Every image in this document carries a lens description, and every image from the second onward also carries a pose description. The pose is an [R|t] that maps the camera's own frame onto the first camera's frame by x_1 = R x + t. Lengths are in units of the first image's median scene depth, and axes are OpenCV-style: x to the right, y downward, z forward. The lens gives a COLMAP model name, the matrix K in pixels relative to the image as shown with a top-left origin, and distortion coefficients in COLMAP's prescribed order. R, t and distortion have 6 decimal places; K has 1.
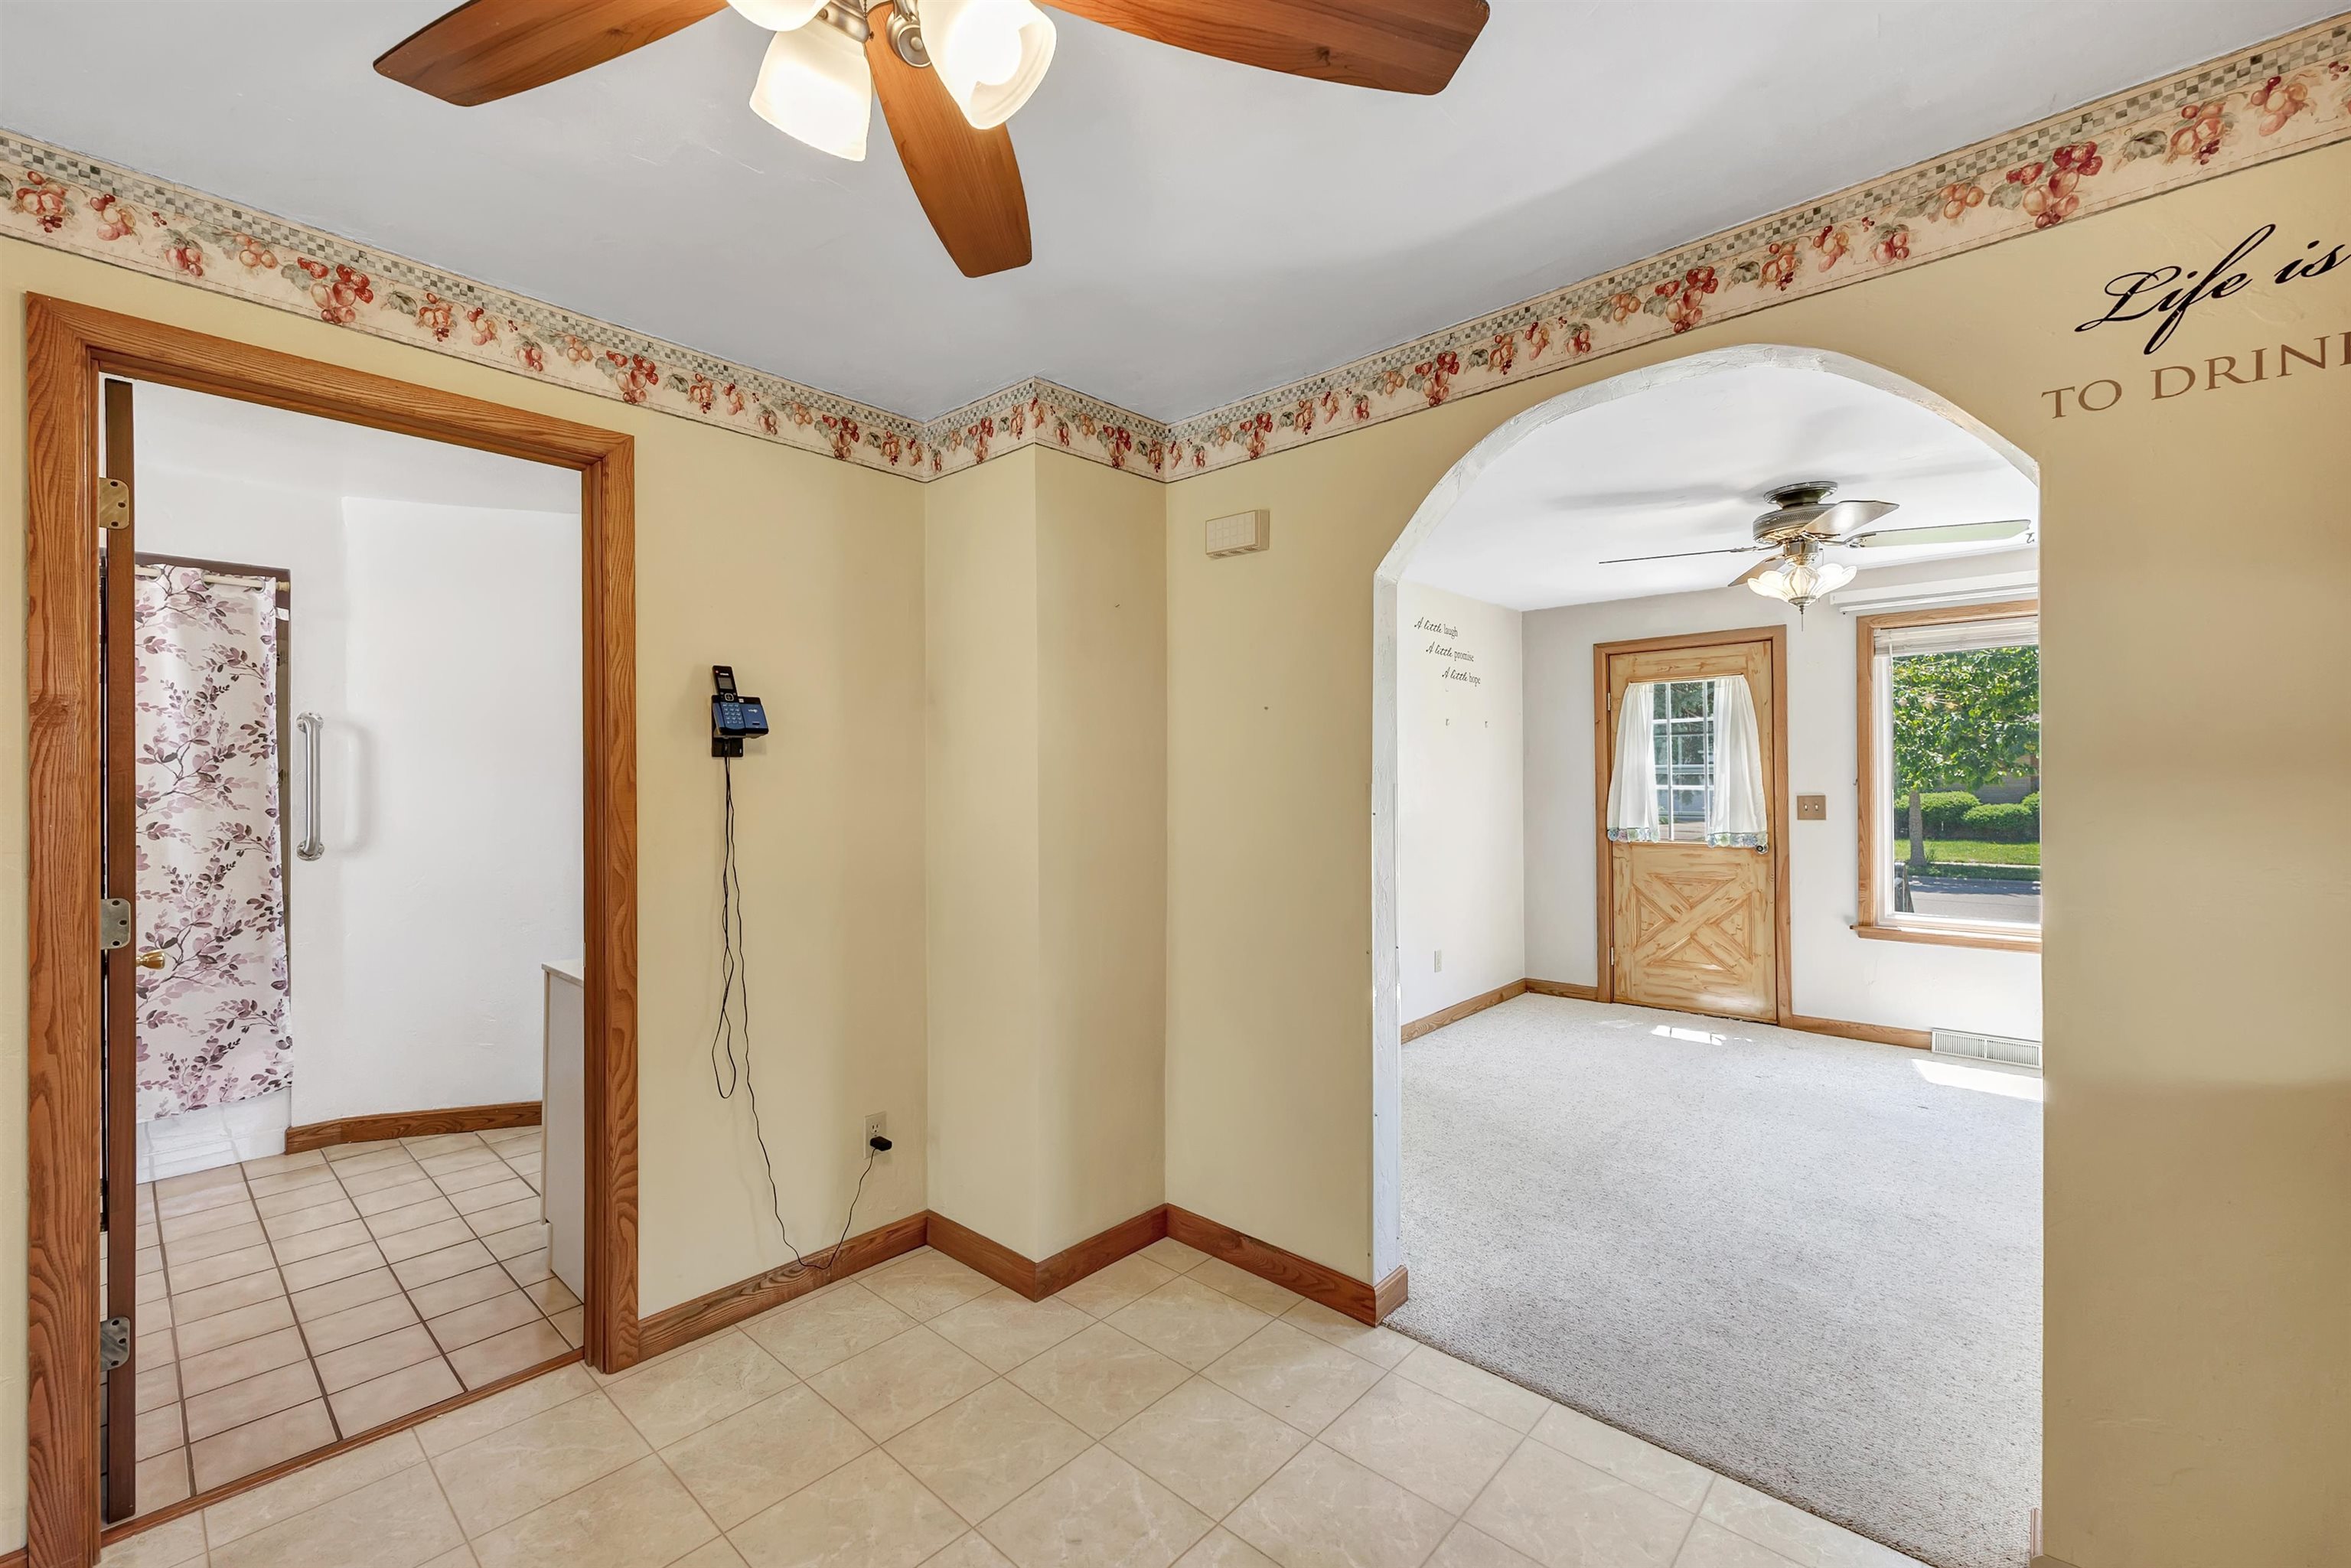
lens RADIAL K [[950.2, 0, 1157.0], [0, 950.2, 771.2], [0, 0, 1]] dist [-0.003537, -0.000328]
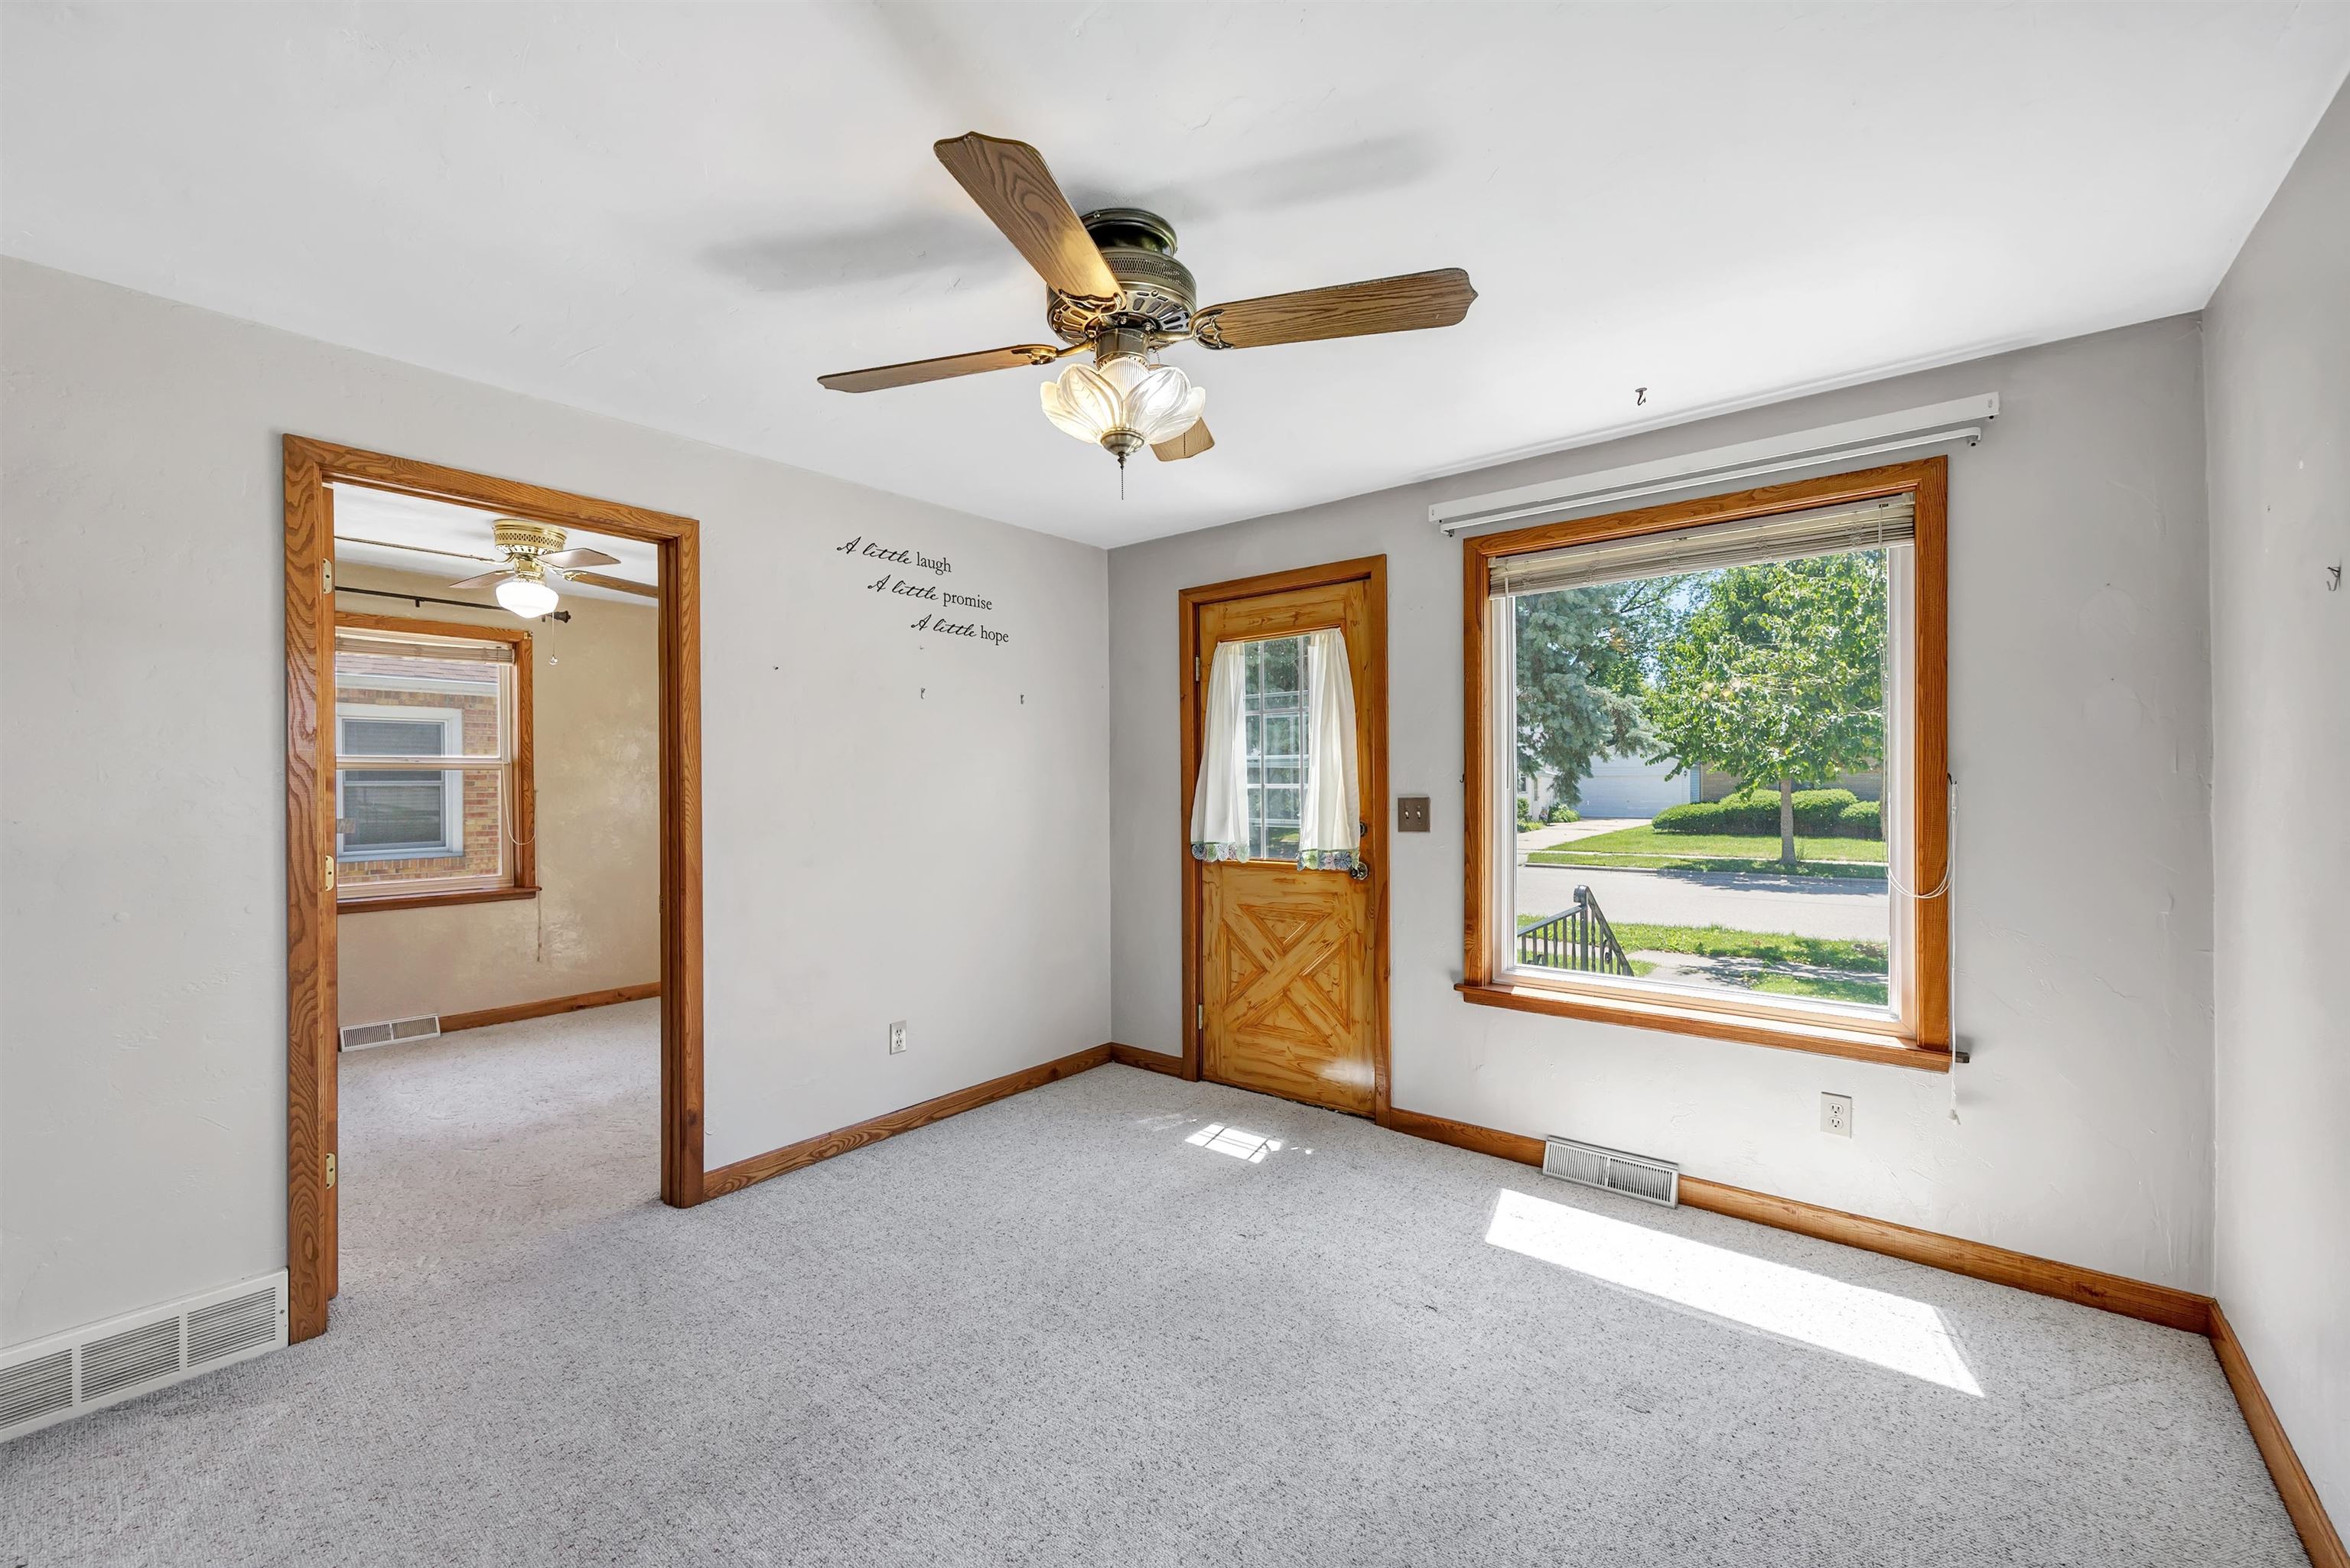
lens RADIAL K [[949.7, 0, 1166.9], [0, 949.7, 786.5], [0, 0, 1]] dist [-0.003537, -0.000328]
pose [[0.997888, -0.002320, 0.064919, 0.440408], [0.001155, 0.999838, 0.017971, 0.004166], [-0.064950, -0.017858, 0.997729, 0.296041]]
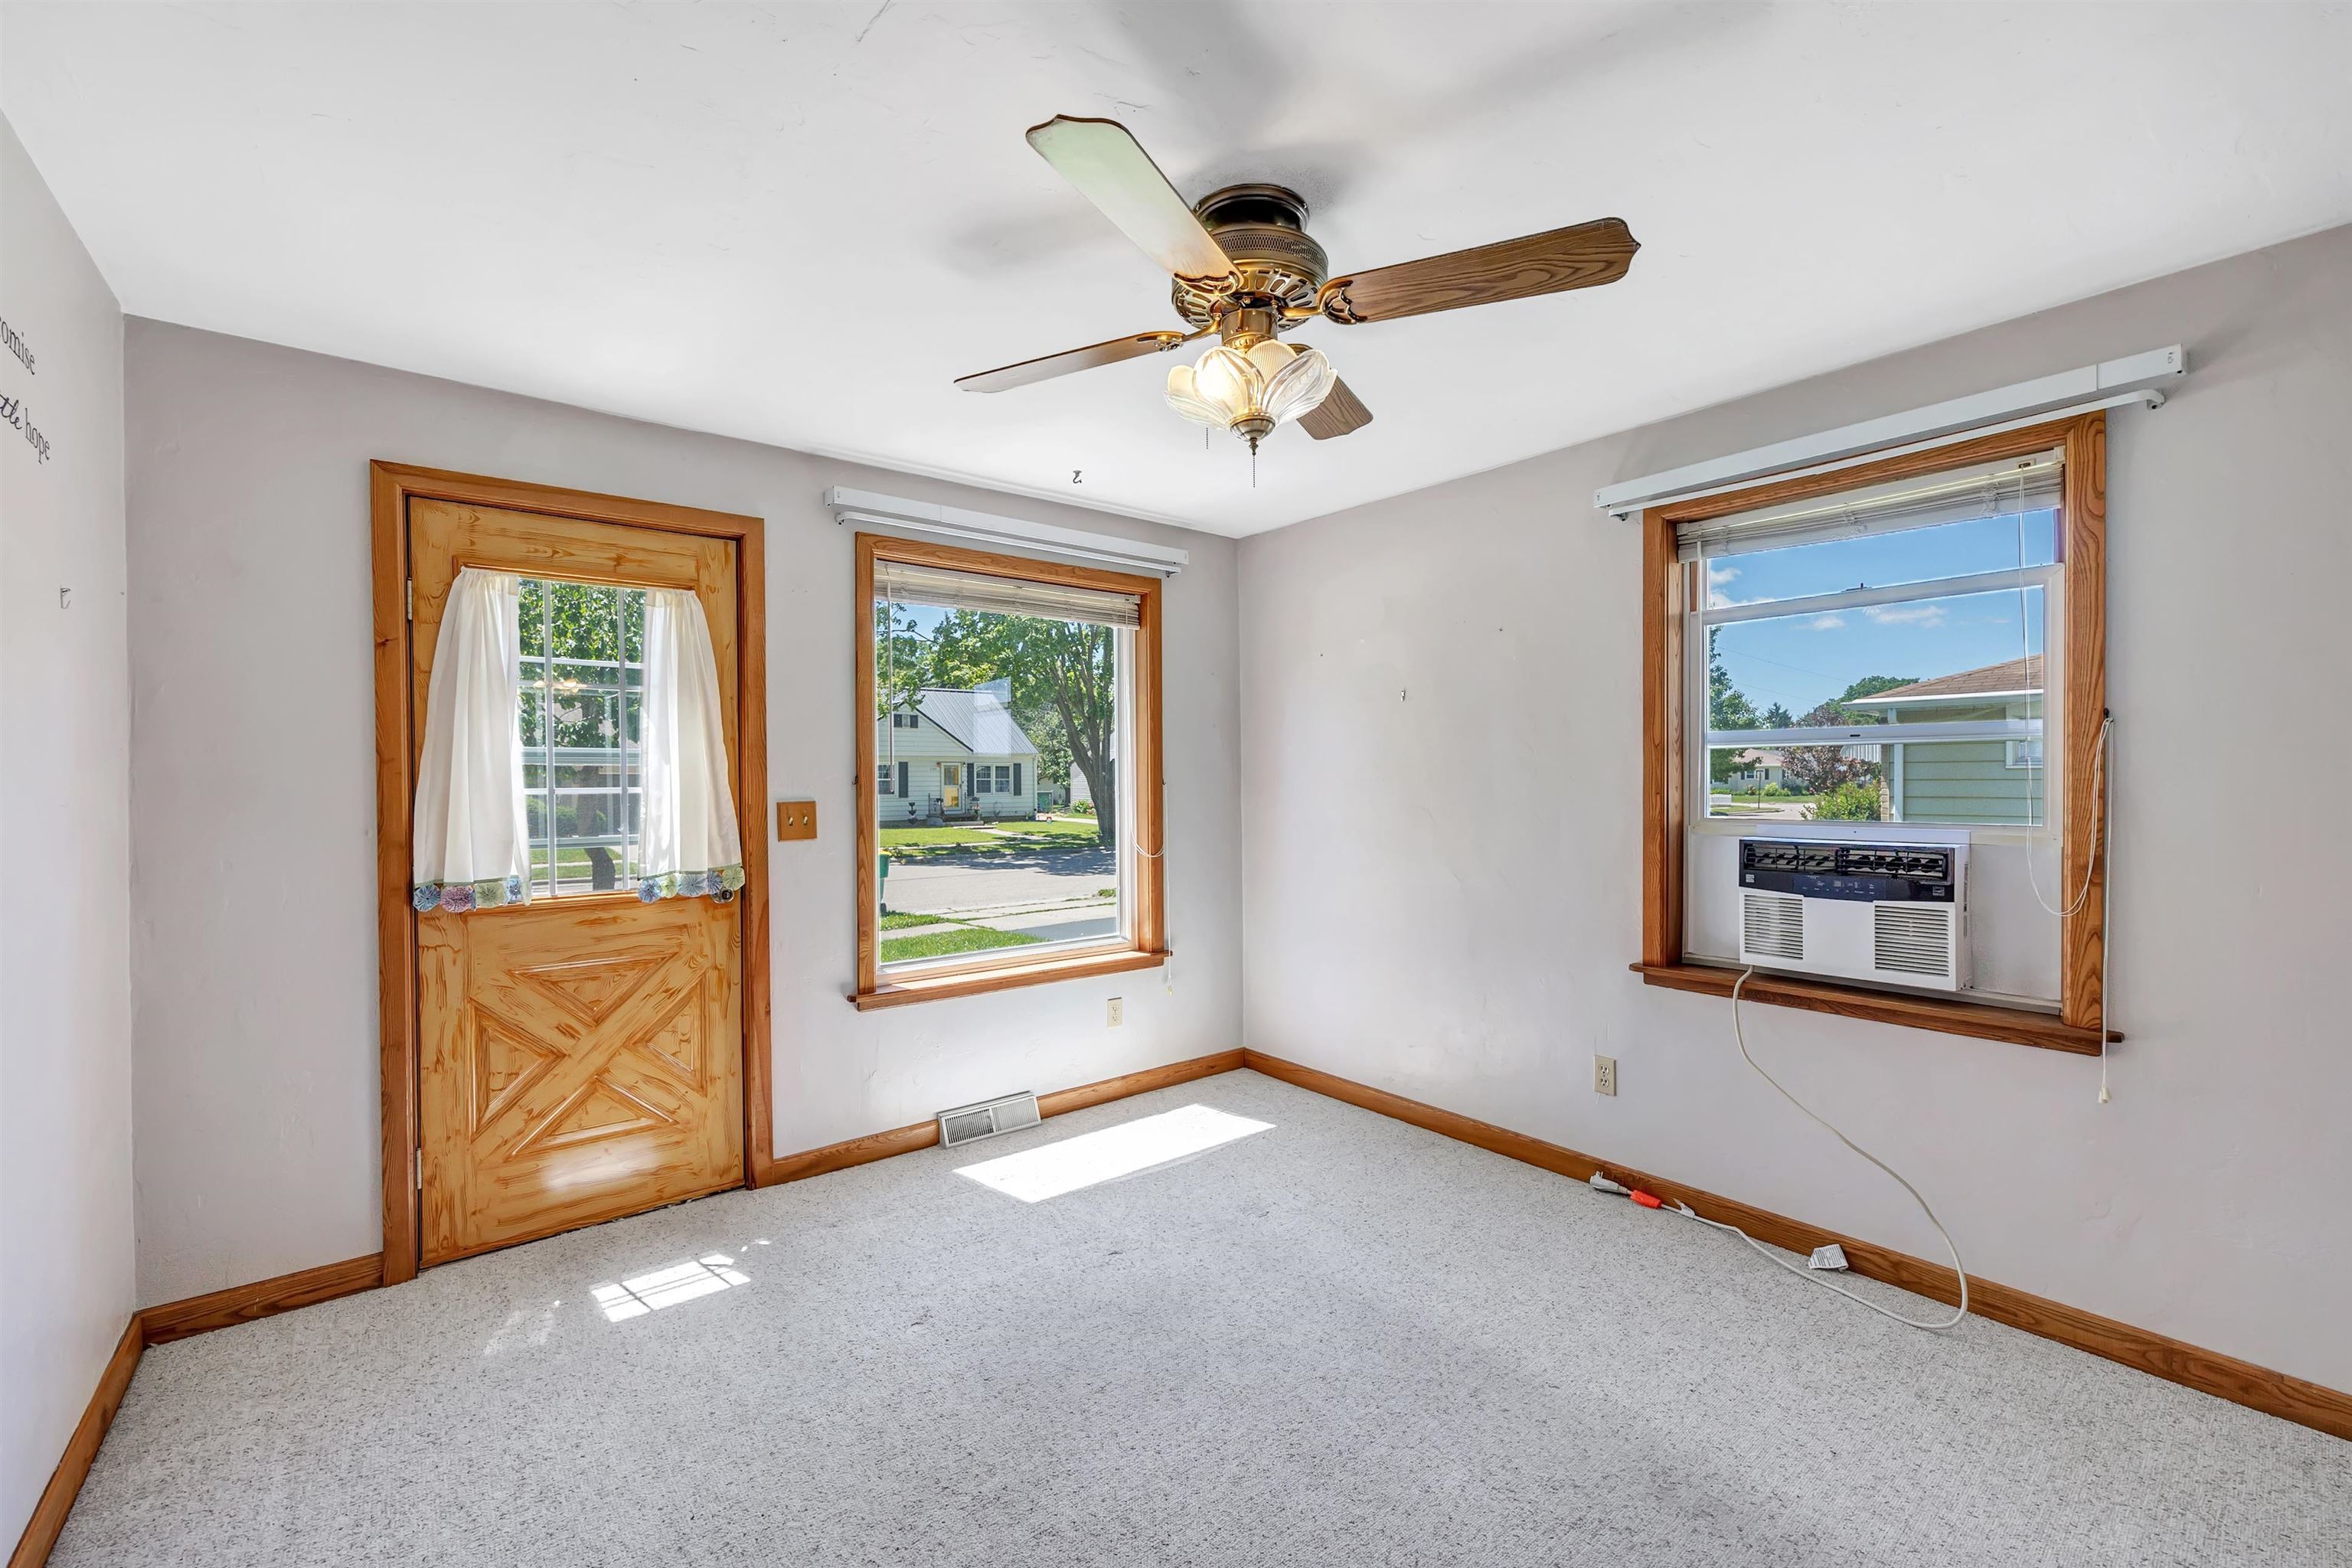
lens RADIAL K [[950.6, 0, 1158.2], [0, 950.6, 789.2], [0, 0, 1]] dist [-0.003537, -0.000328]
pose [[0.156518, -0.007228, 0.987649, 0.100437], [-0.007685, 0.999934, 0.008536, 0.009409], [-0.987645, -0.008926, 0.156452, 0.634467]]
